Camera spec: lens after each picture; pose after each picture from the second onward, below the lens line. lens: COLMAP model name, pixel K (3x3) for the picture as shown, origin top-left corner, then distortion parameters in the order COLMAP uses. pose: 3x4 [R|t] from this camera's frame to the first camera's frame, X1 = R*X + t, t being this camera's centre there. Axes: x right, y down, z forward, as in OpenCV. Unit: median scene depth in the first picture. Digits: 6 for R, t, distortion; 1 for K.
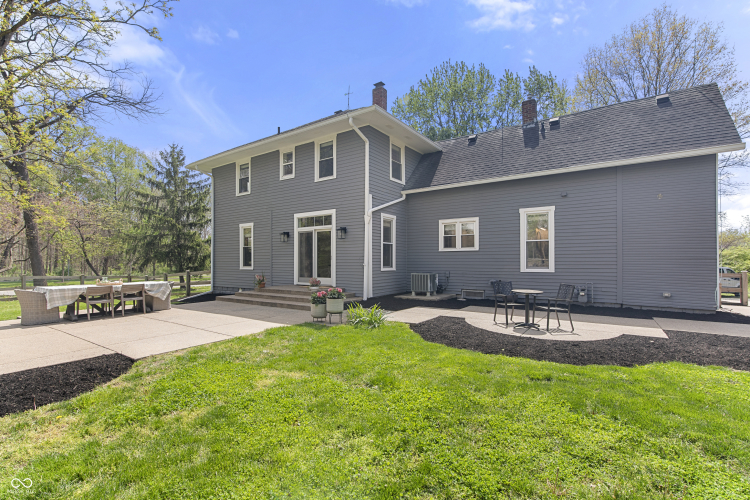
lens RADIAL K [[344.4, 0, 375.7], [0, 344.4, 253.1], [0, 0, 1]] dist [0.000588, 0.000087]
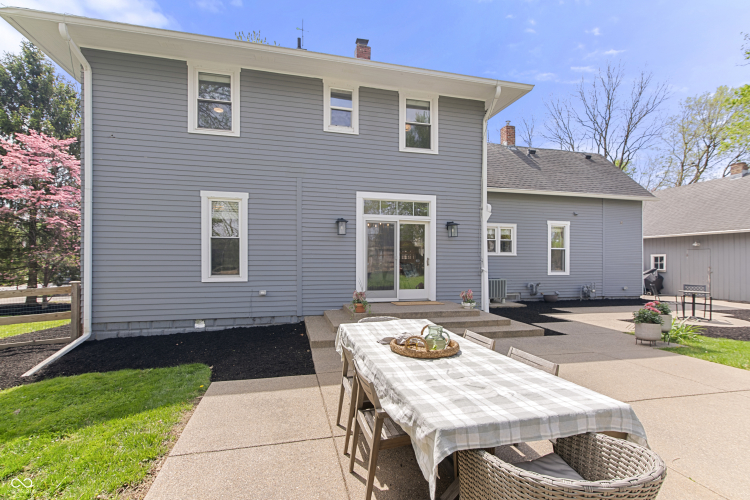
lens RADIAL K [[354.0, 0, 376.1], [0, 354.0, 257.7], [0, 0, 1]] dist [0.000069, 0.000061]
pose [[0.651966, 0.015361, 0.758093, -0.754435], [-0.023084, 0.999733, -0.000405, 0.008445], [-0.757897, -0.017236, 0.652147, 0.581259]]
